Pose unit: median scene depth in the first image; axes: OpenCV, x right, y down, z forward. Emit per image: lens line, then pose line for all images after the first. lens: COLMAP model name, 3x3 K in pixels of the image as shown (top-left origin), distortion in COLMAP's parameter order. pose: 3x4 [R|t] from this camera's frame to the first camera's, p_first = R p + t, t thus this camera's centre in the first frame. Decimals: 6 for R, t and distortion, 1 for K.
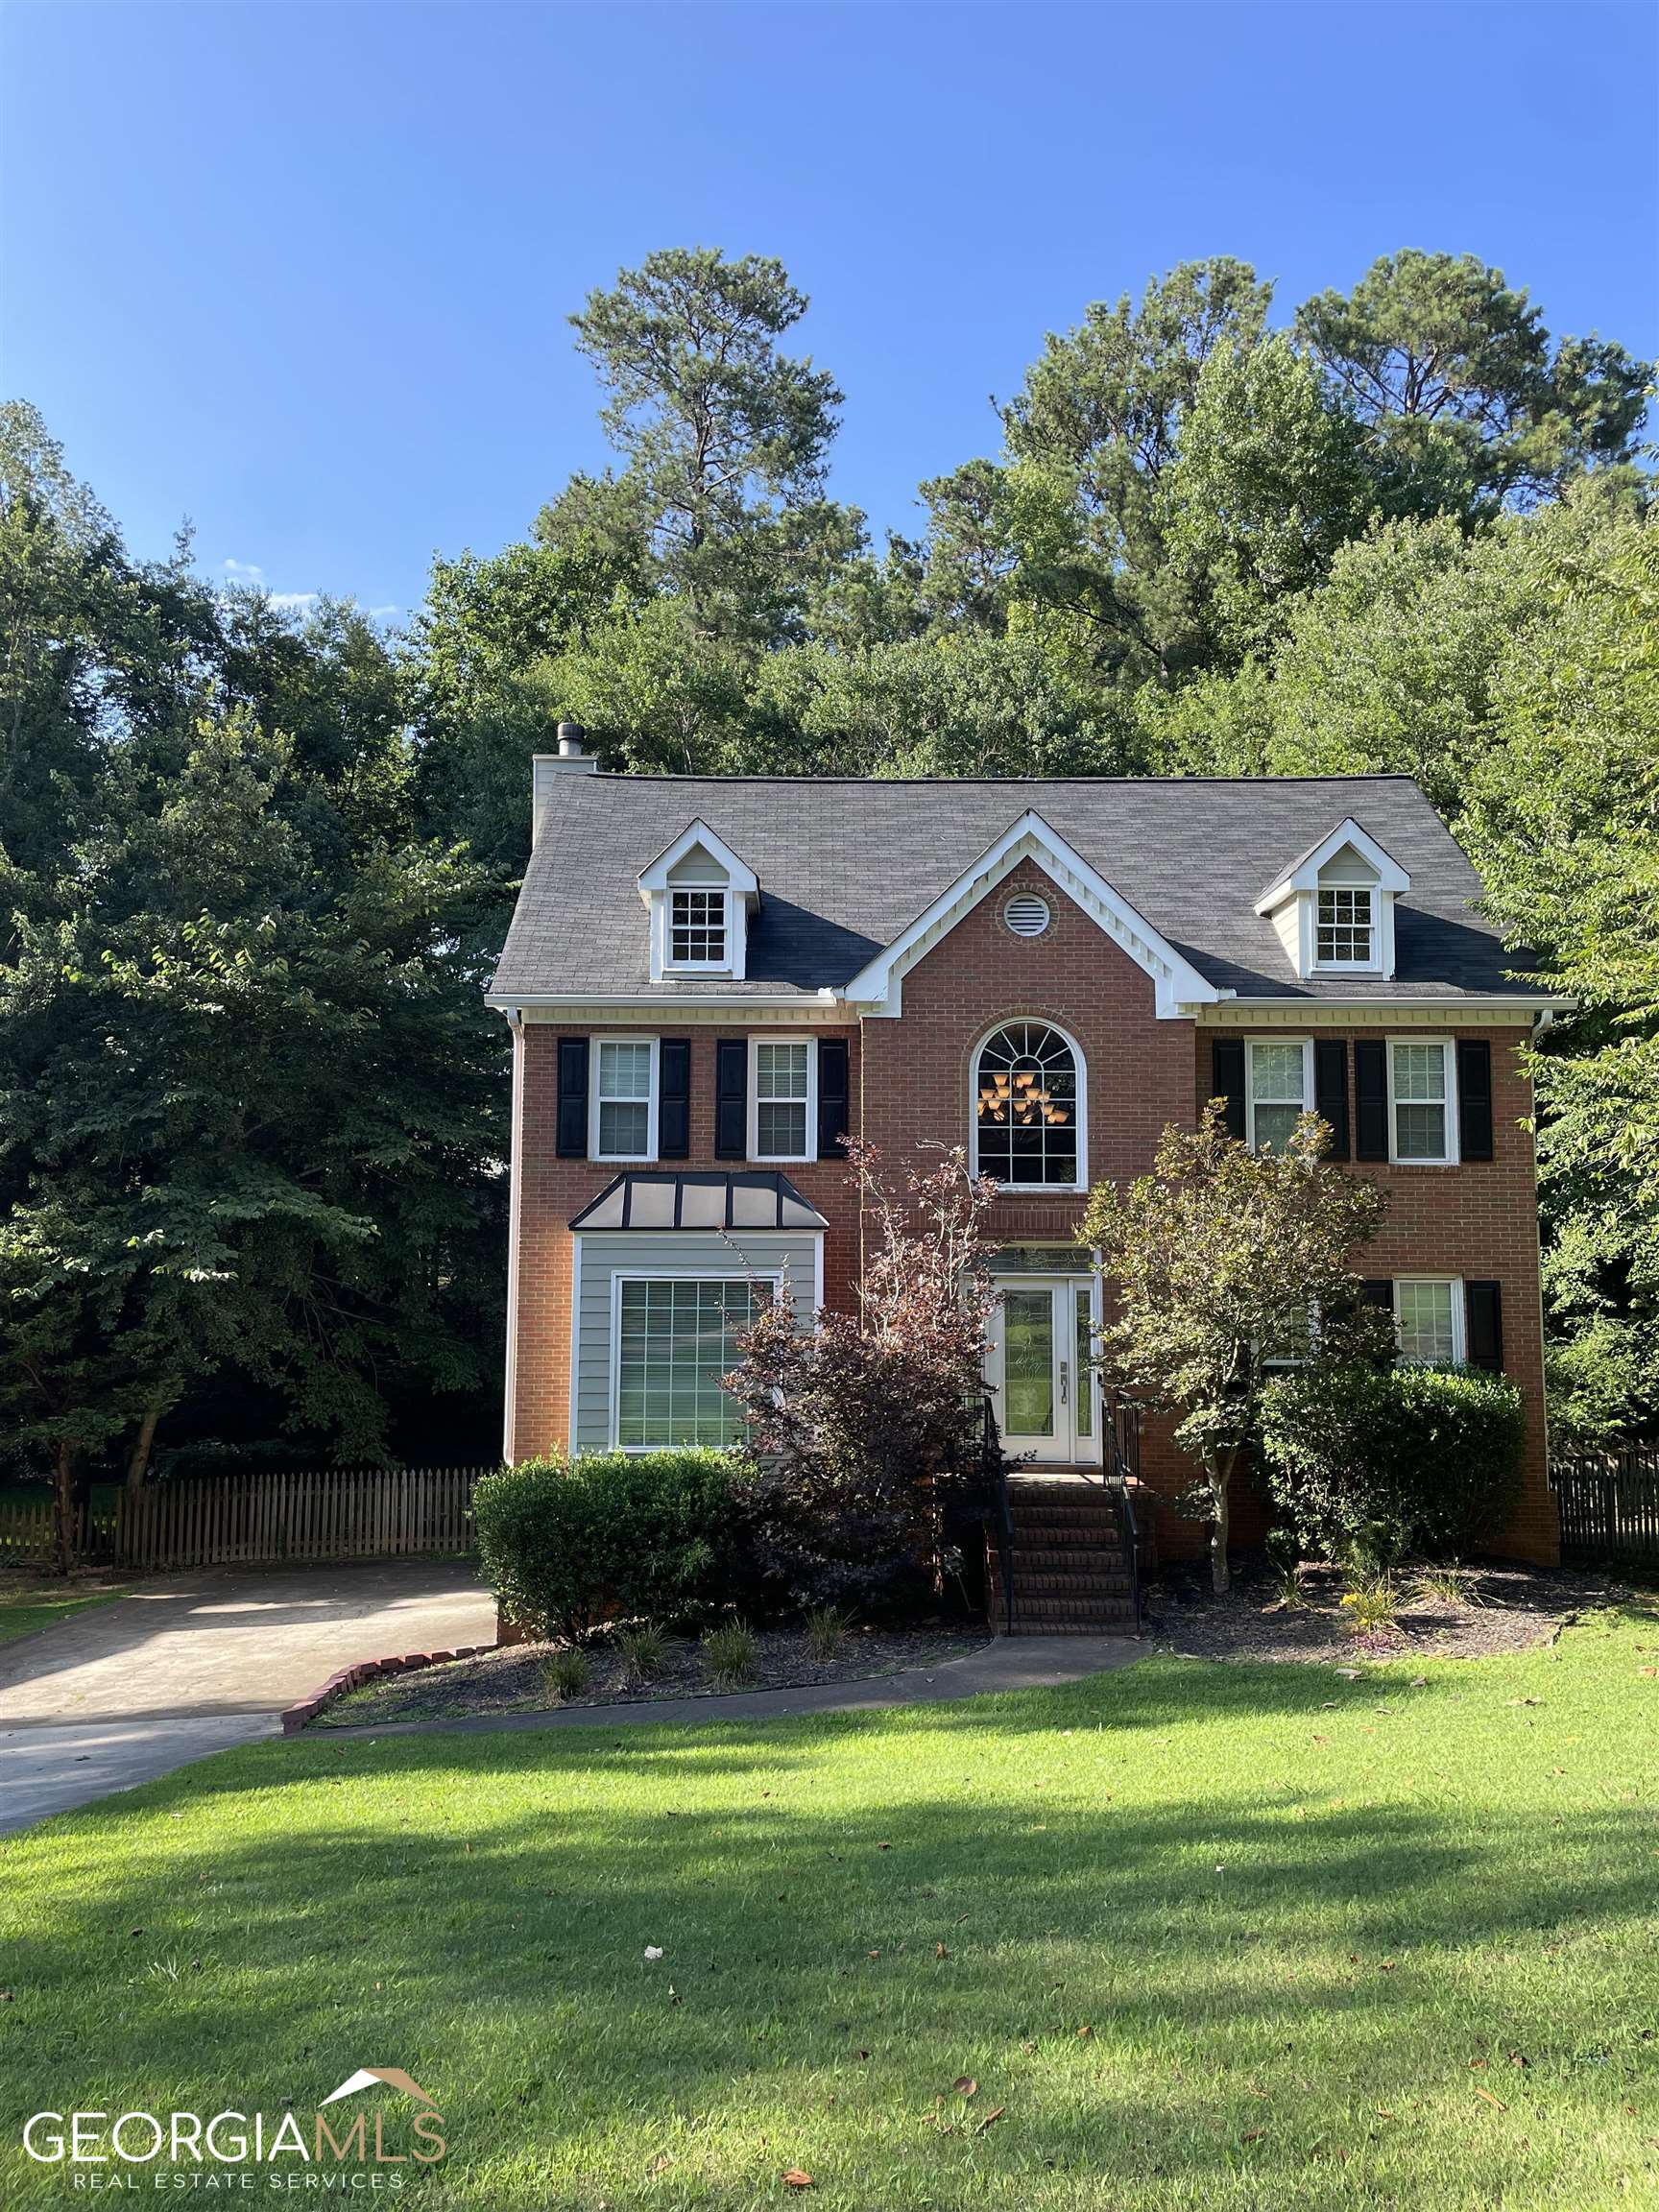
lens RADIAL K [[1685.9, 0, 806.7], [0, 1685.9, 1113.1], [0, 0, 1]] dist [0.100966, -0.130959]
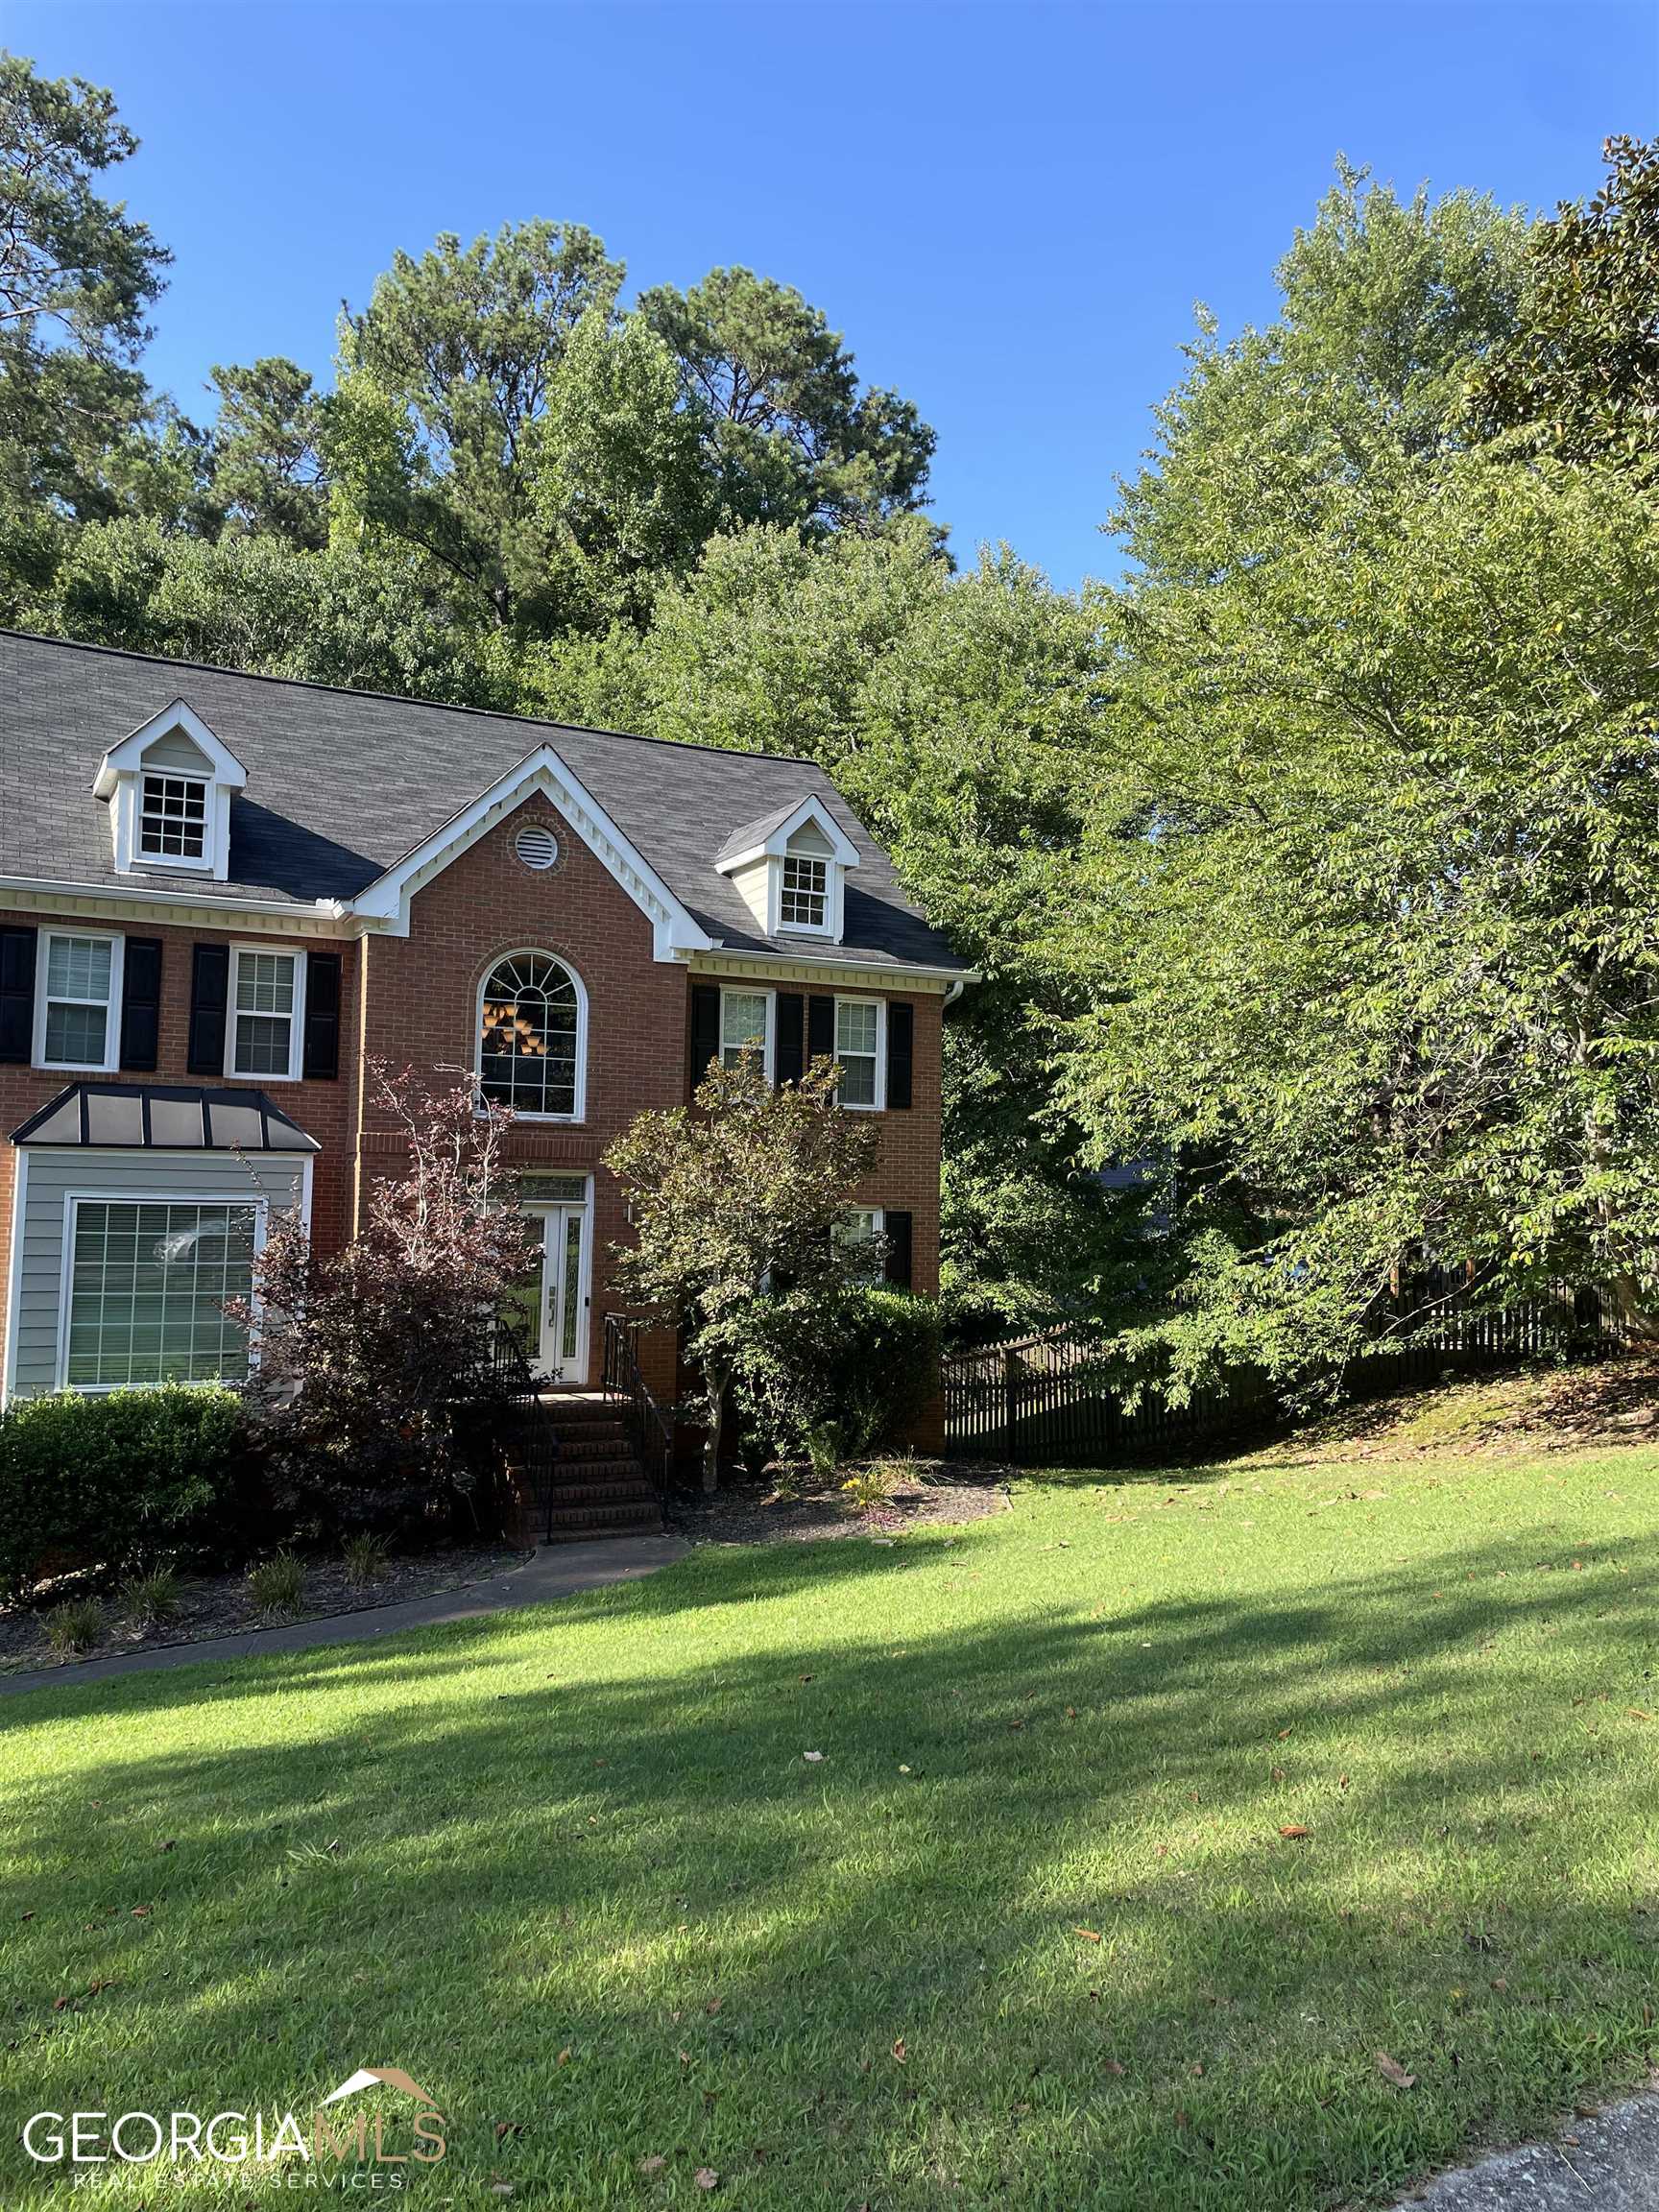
lens RADIAL K [[1685.9, 0, 827.3], [0, 1685.9, 1113.0], [0, 0, 1]] dist [0.100966, -0.130959]
pose [[0.887296, 0.039994, 0.459464, -0.170872], [-0.052077, 0.998550, 0.013649, 0.018161], [-0.458252, -0.036038, 0.888092, 0.012411]]
